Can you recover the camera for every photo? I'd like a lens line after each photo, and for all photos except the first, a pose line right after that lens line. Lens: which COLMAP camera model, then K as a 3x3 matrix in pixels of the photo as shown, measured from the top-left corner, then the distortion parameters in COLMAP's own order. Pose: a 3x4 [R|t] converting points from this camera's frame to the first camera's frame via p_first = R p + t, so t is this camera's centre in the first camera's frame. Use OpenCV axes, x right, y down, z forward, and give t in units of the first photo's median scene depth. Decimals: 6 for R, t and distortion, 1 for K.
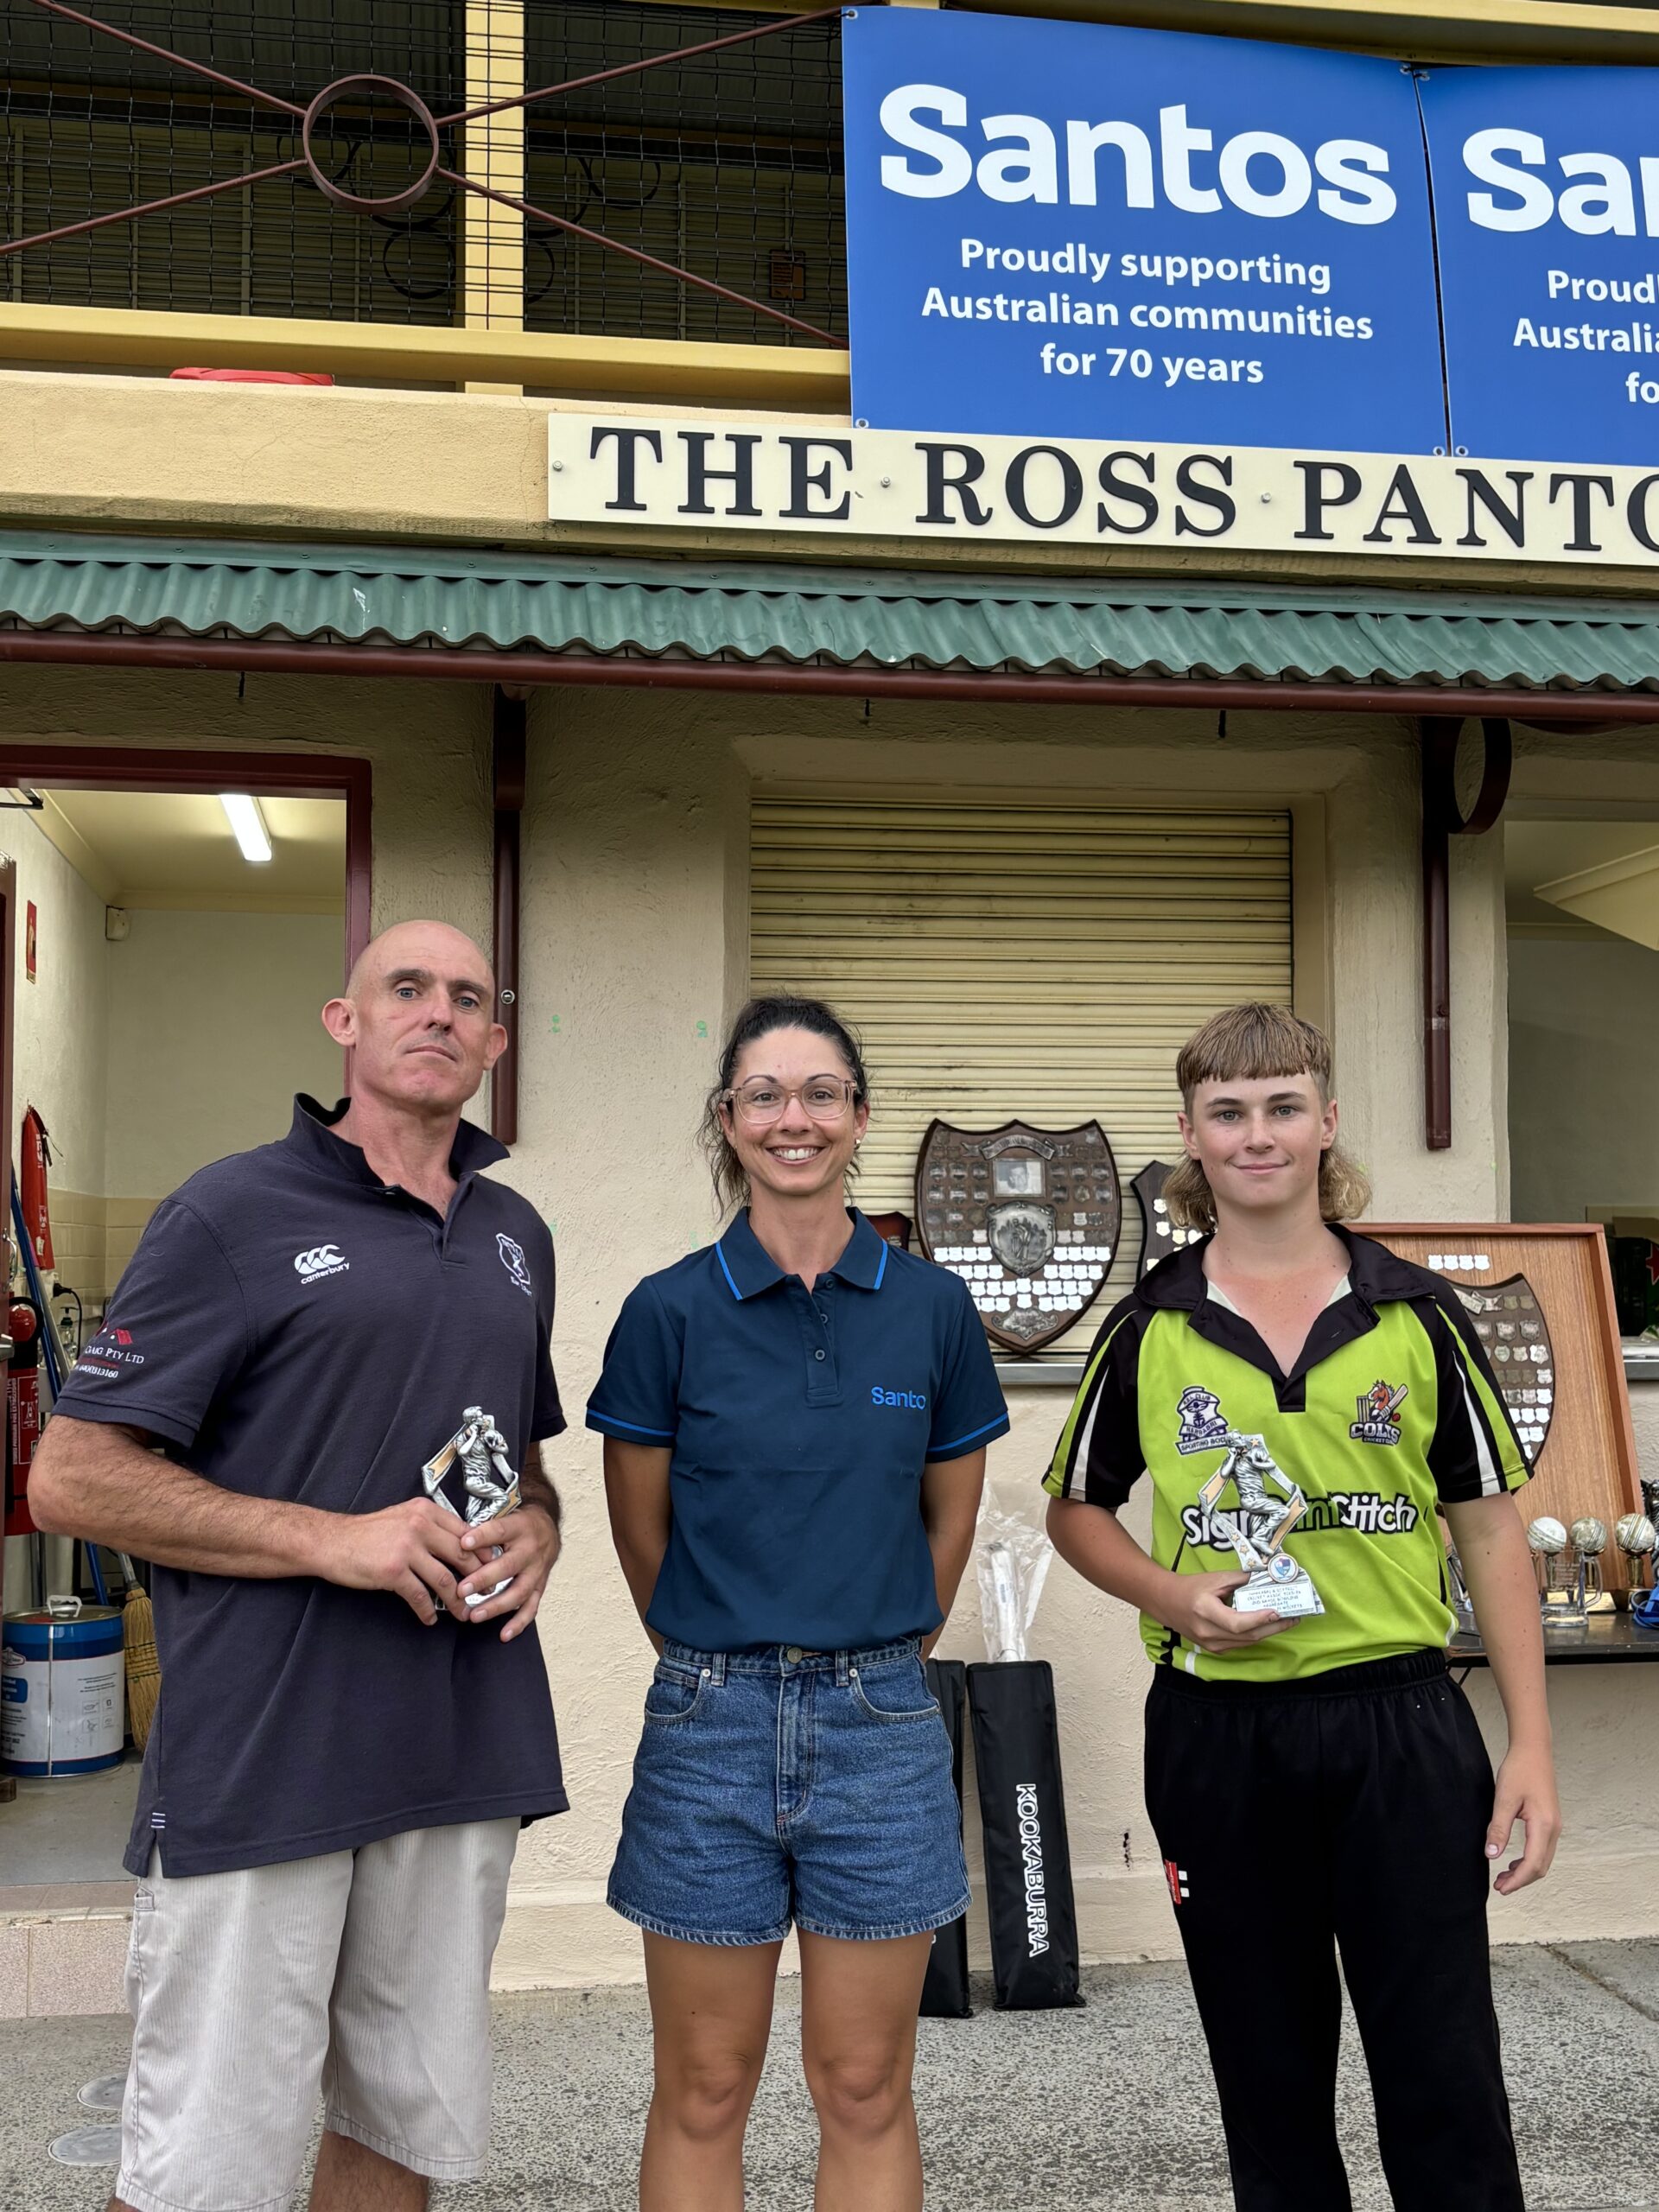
lens RADIAL K [[2371.3, 0, 761.7], [0, 2371.3, 1143.1], [0, 0, 1]] dist [0.010974, 0.000000]
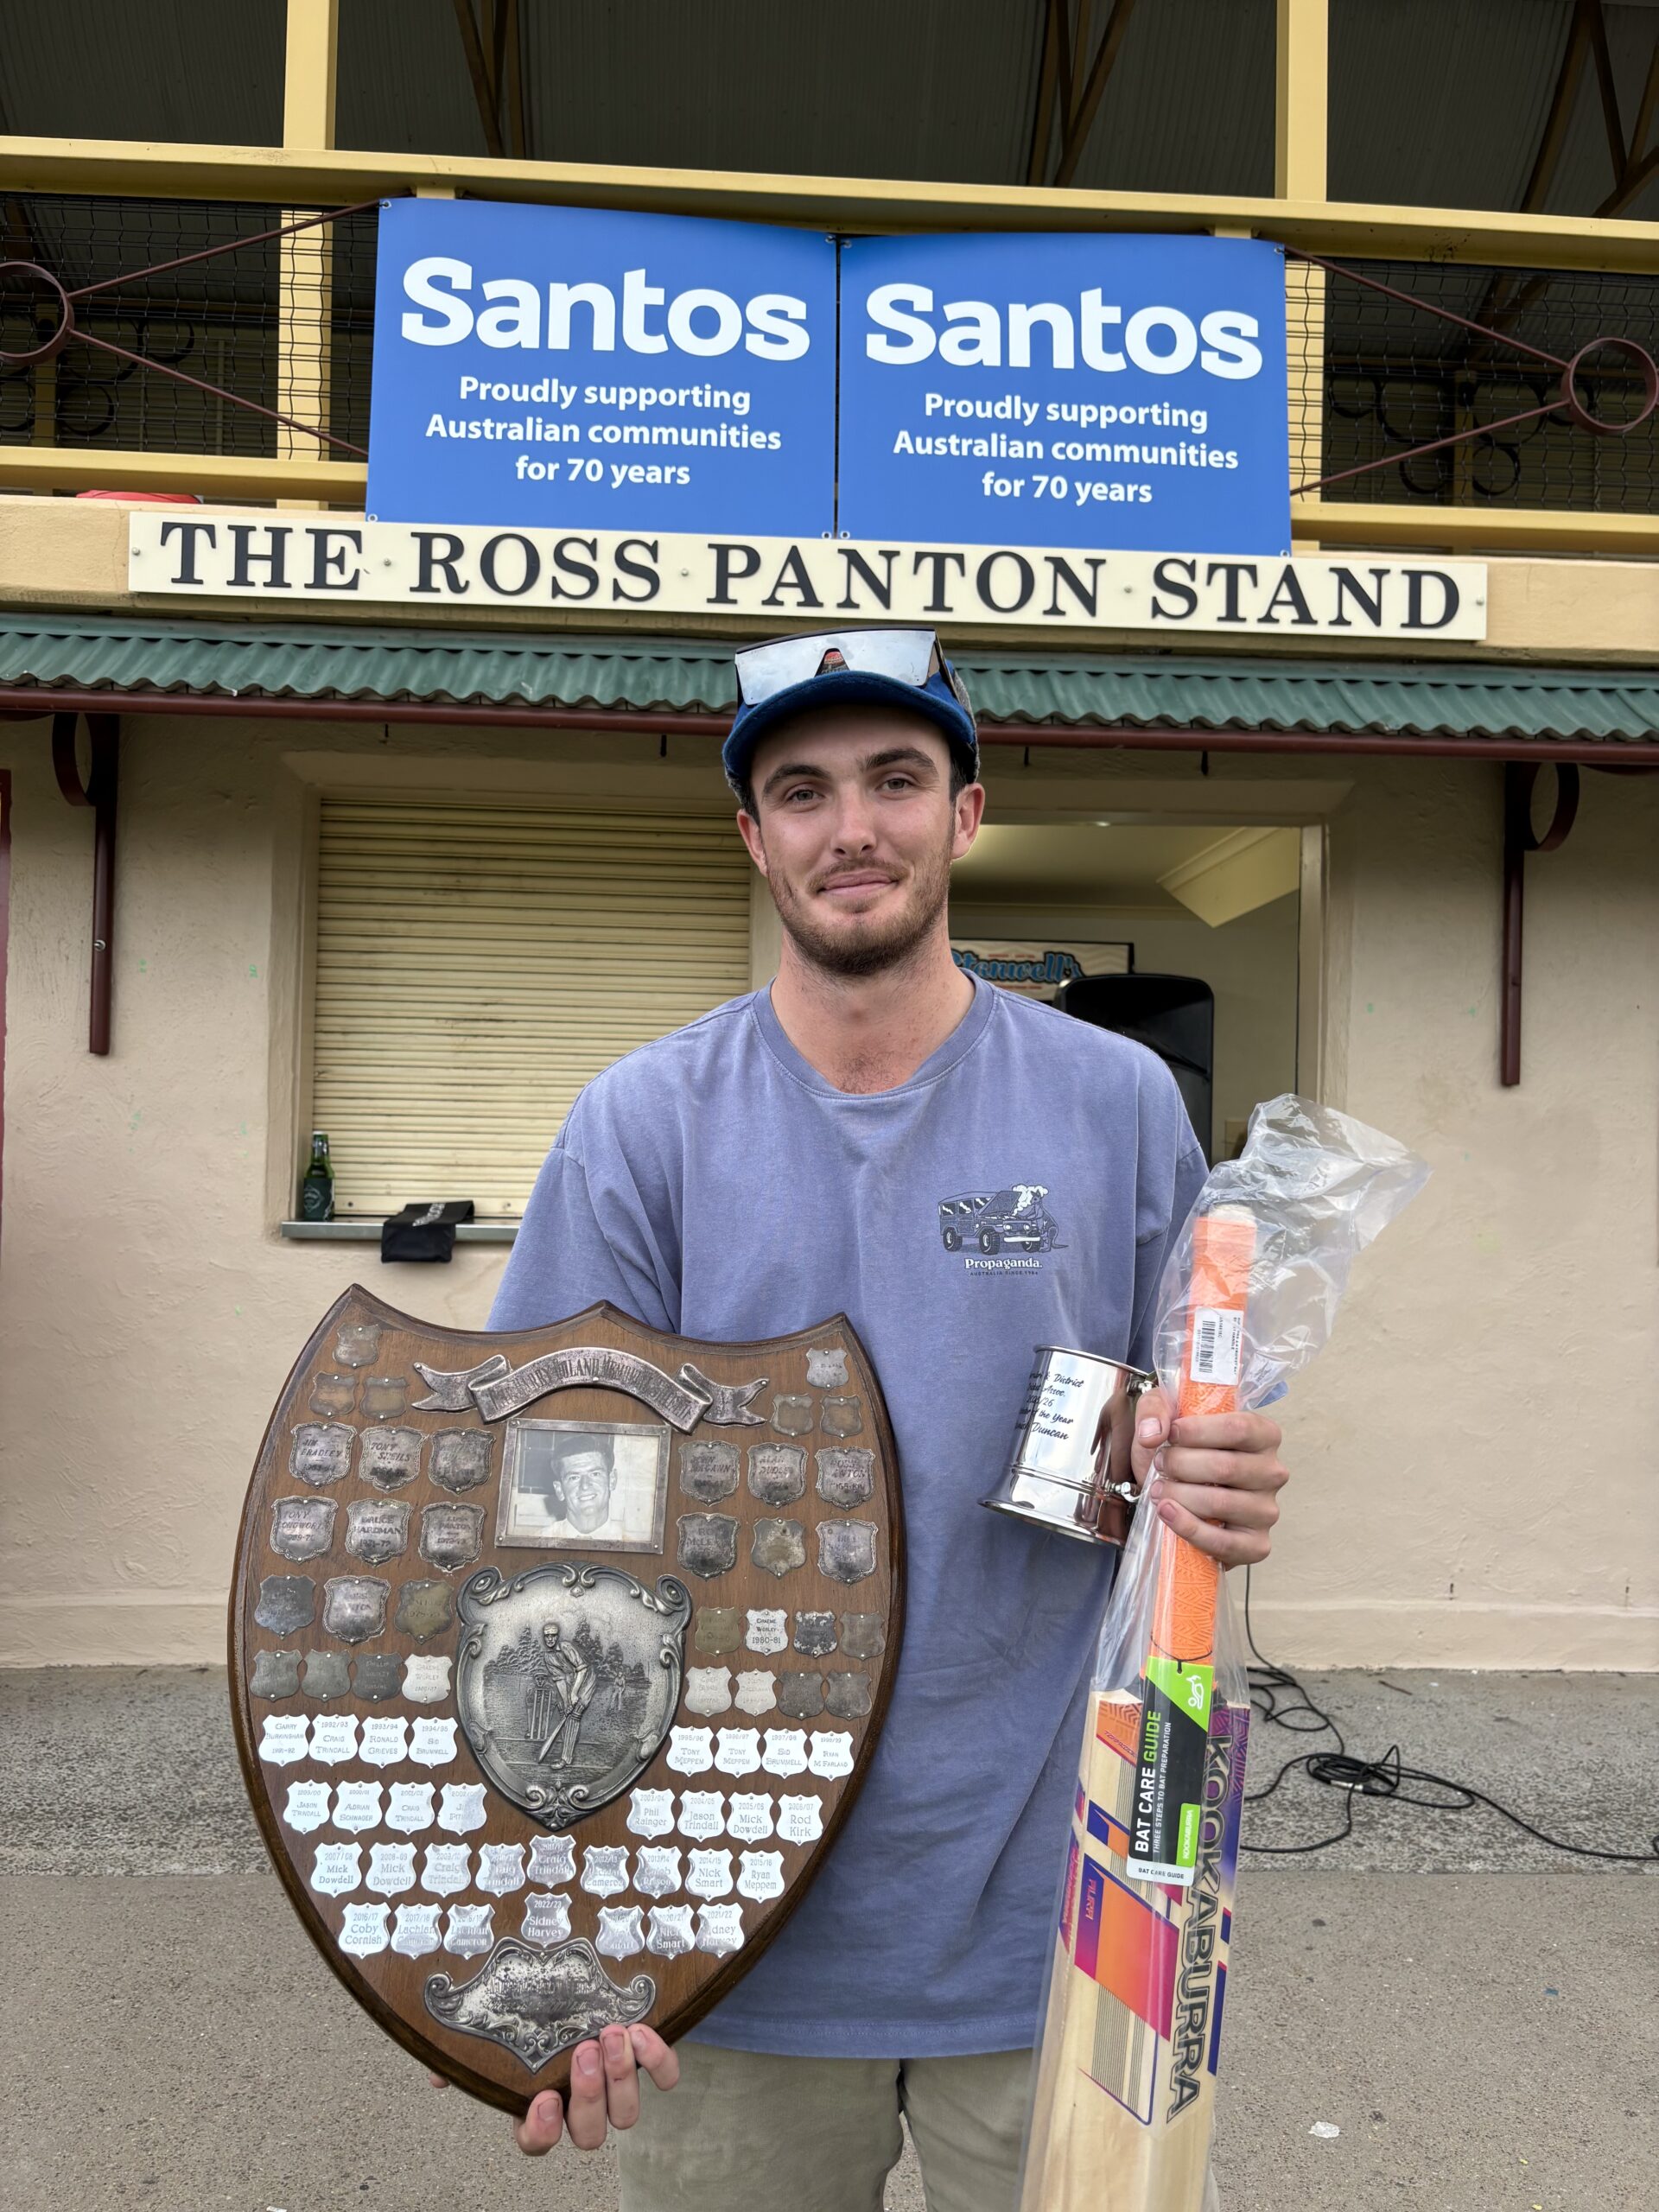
lens RADIAL K [[1670.7, 0, 806.8], [0, 1670.7, 1133.7], [0, 0, 1]] dist [-0.004182, 0.001475]
pose [[0.996054, 0.020428, -0.086362, 0.363951], [-0.016785, 0.998946, 0.042711, -0.002076], [0.087143, -0.041093, 0.995348, 0.073881]]
